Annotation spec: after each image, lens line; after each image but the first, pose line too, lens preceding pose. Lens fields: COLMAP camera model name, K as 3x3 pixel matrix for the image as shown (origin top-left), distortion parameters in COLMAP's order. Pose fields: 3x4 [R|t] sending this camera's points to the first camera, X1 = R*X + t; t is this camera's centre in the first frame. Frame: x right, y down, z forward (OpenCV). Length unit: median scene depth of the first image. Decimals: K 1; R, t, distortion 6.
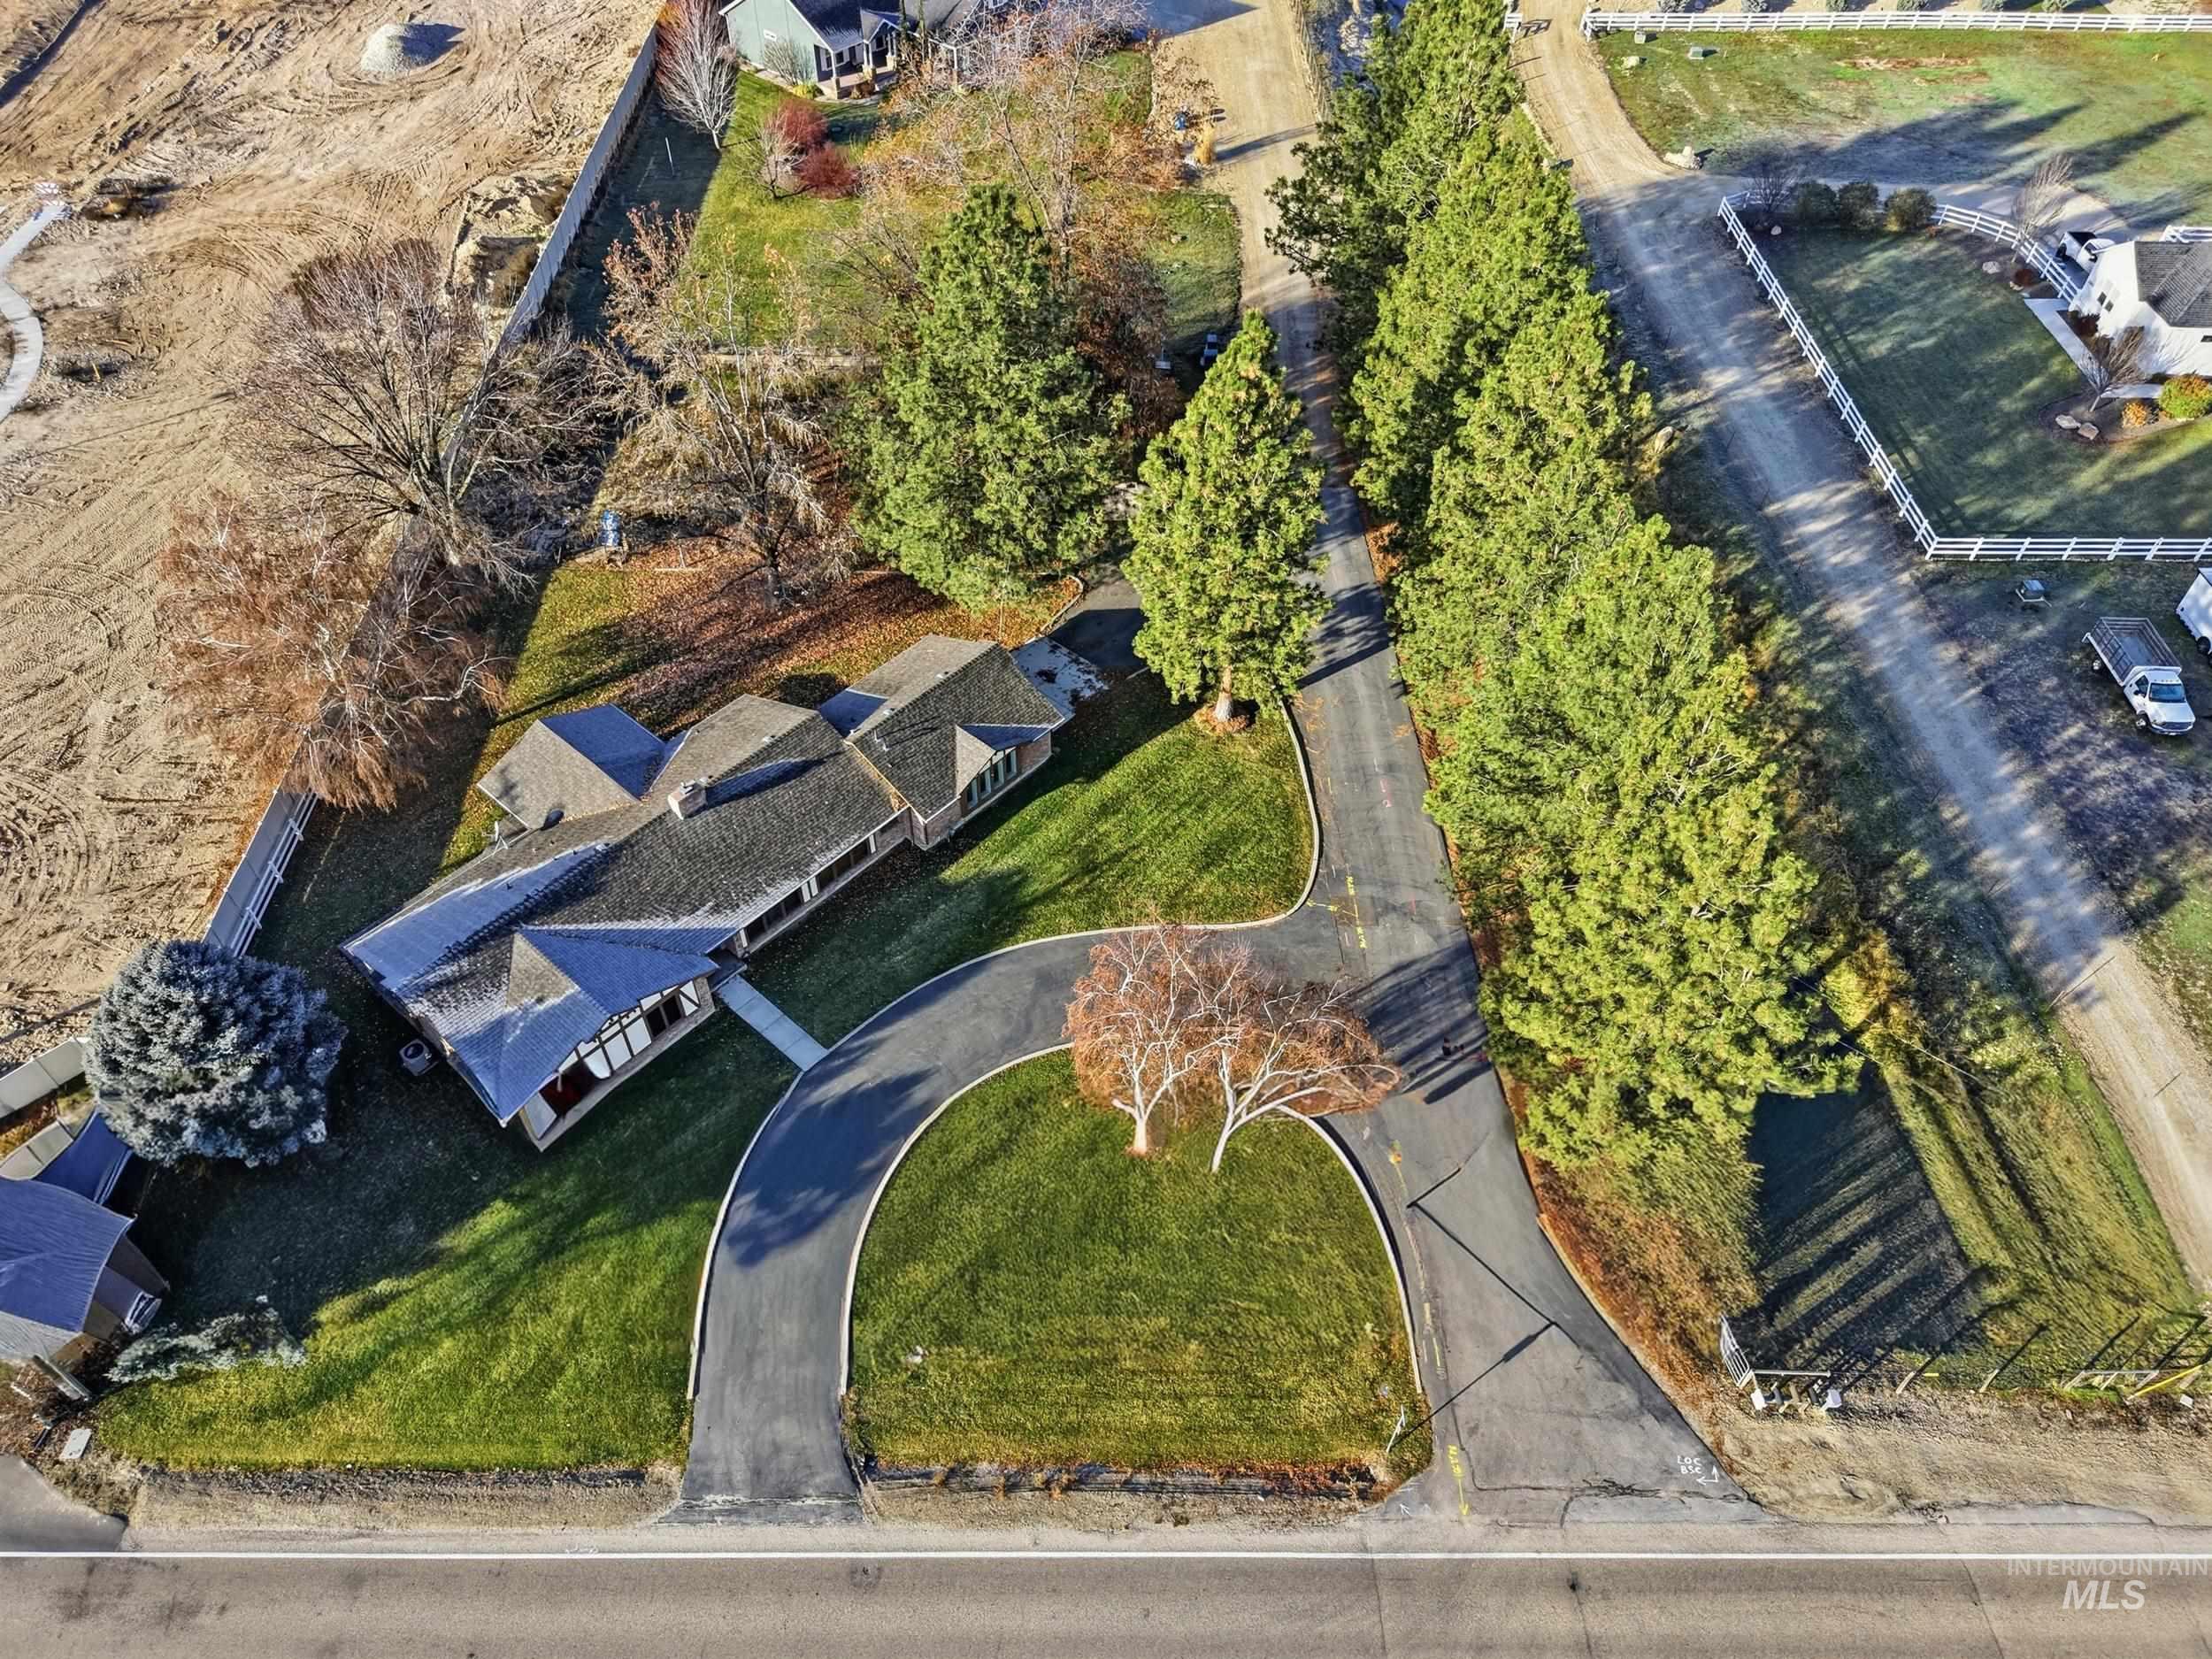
lens RADIAL K [[1476.2, 0, 1098.0], [0, 1476.2, 834.9], [0, 0, 1]] dist [0.002047, -0.000948]
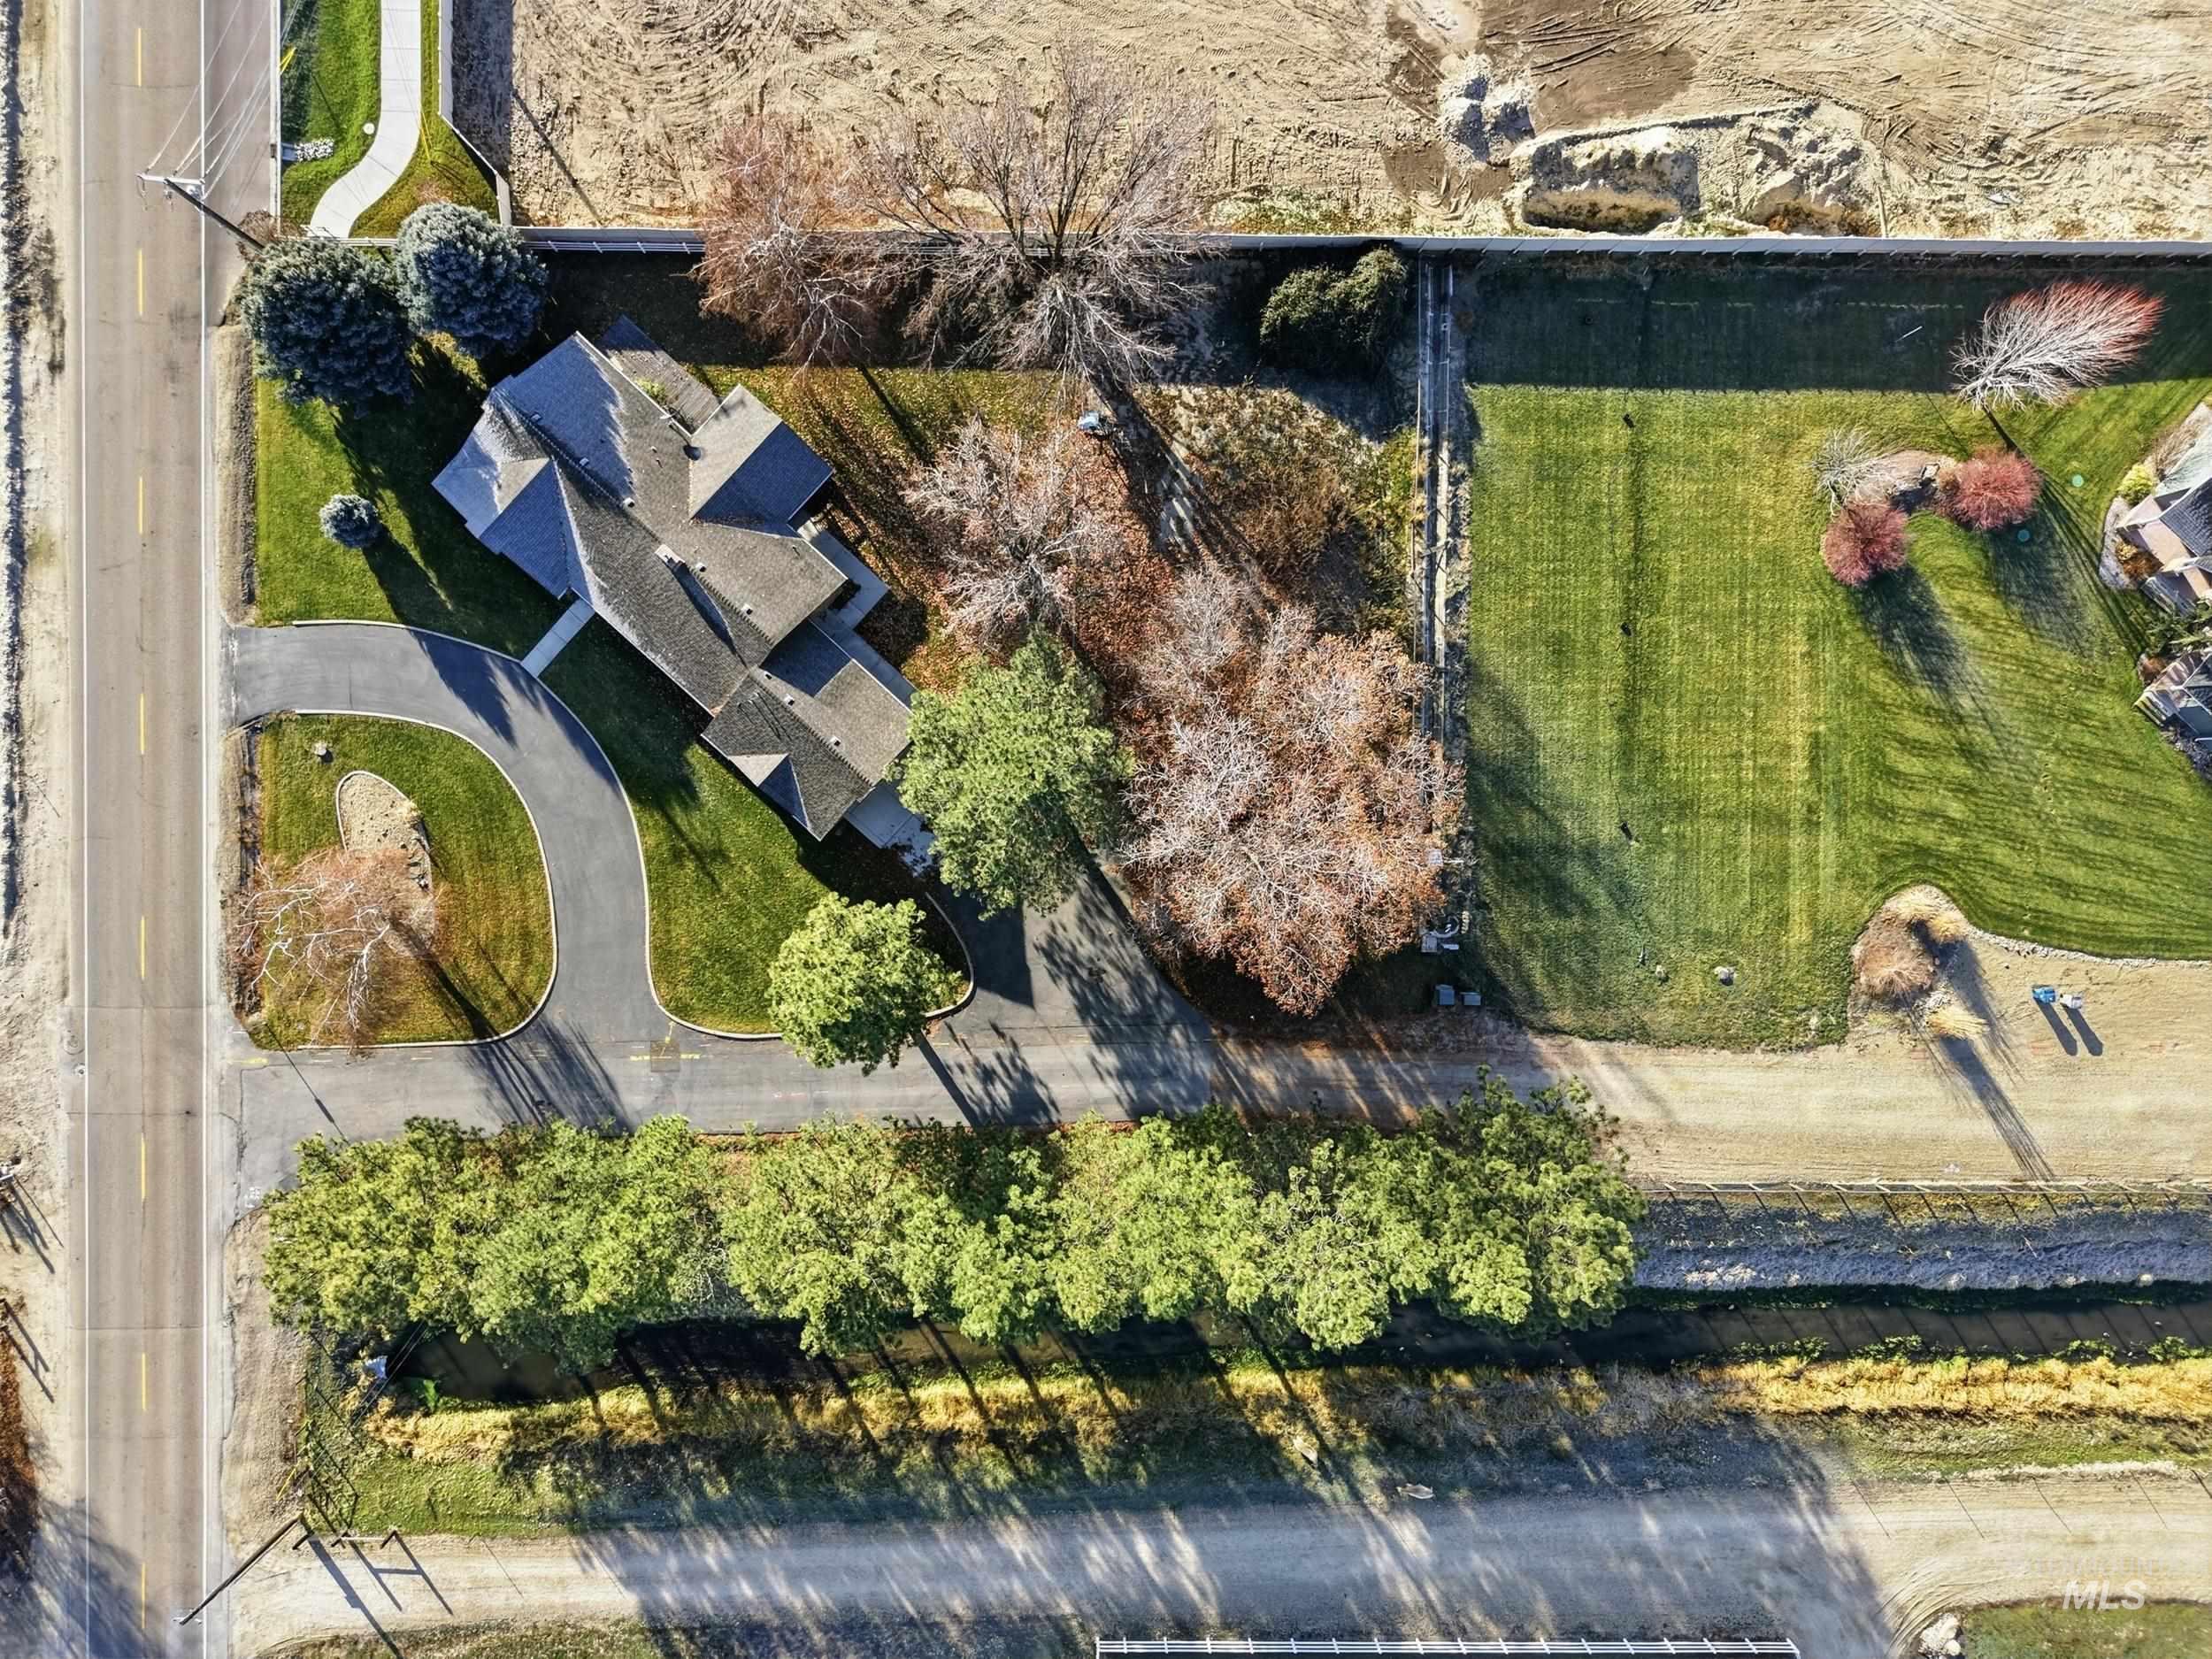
lens RADIAL K [[1529.2, 0, 1106.9], [0, 1529.2, 836.4], [0, 0, 1]] dist [0.002450, -0.008908]
pose [[-0.013753, 0.999880, 0.007188, -0.052606], [-0.763978, -0.015146, 0.645065, -1.488189], [0.645096, 0.003380, 0.764094, 0.248365]]
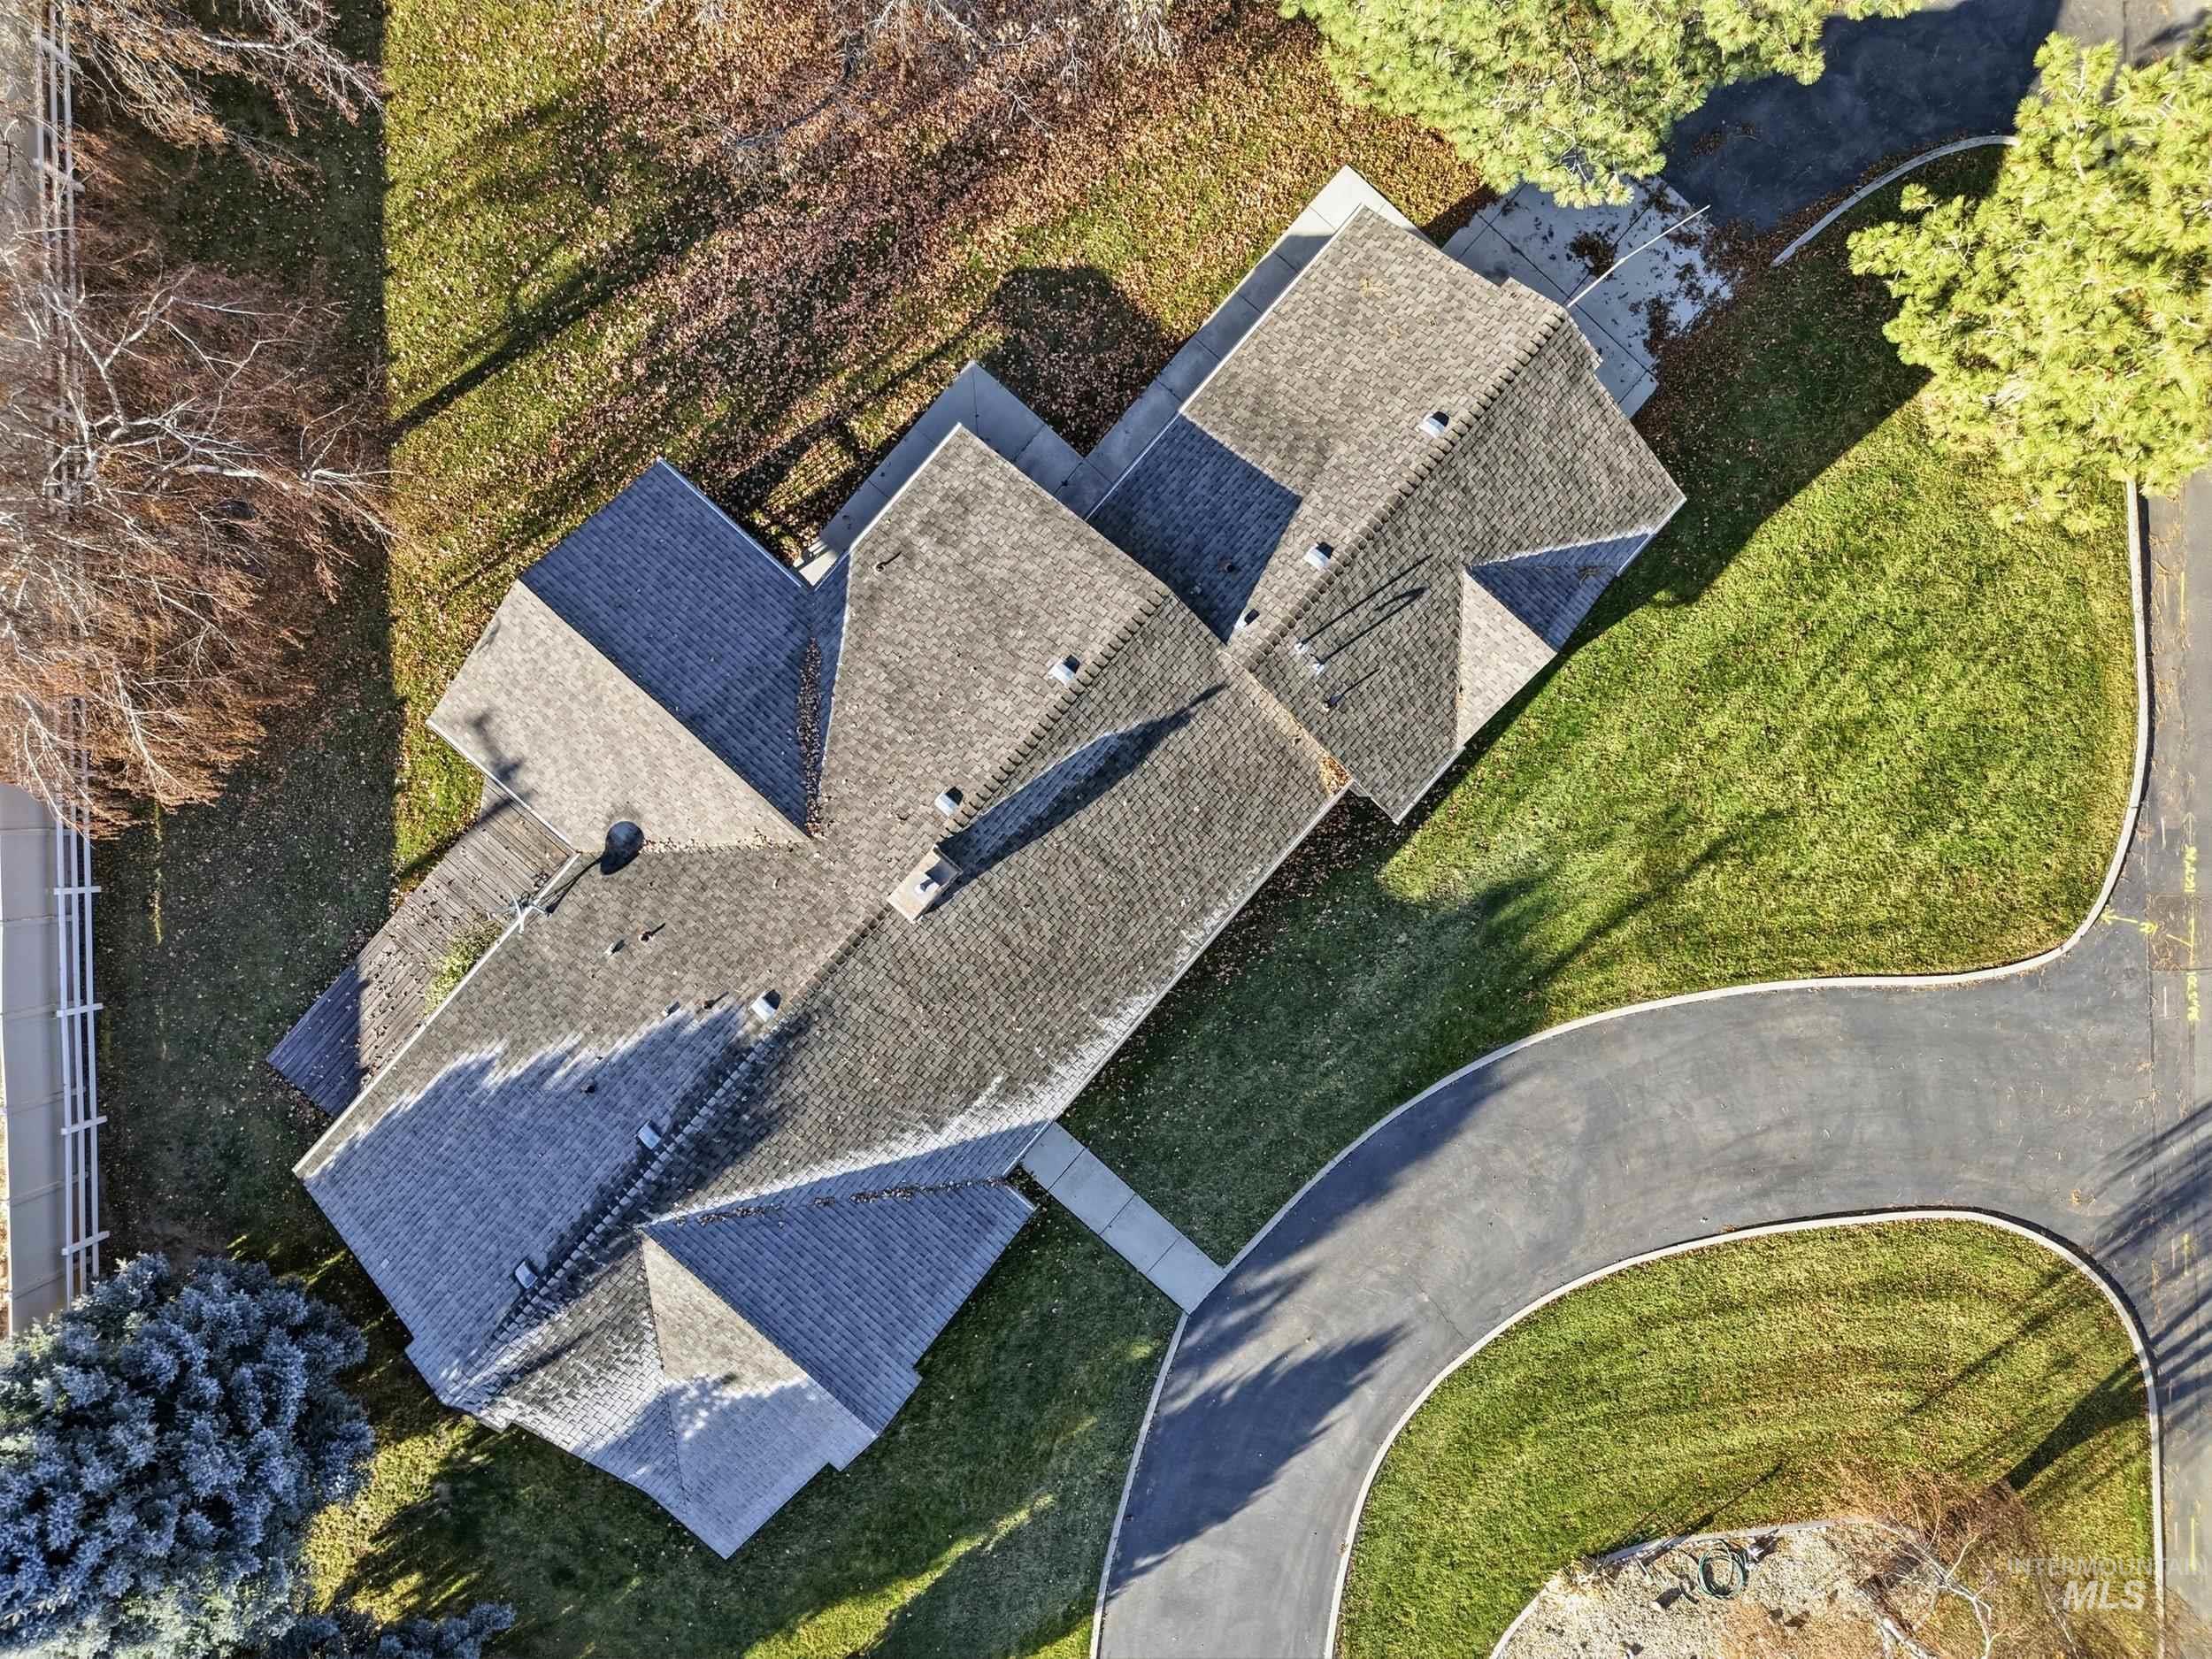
lens RADIAL K [[1547.2, 0, 1106.9], [0, 1547.2, 836.4], [0, 0, 1]] dist [0.001142, -0.004838]
pose [[0.999940, 0.000877, 0.010908, -0.277113], [-0.008154, 0.724508, 0.689218, -0.447326], [-0.007298, -0.689266, 0.724472, 0.813429]]
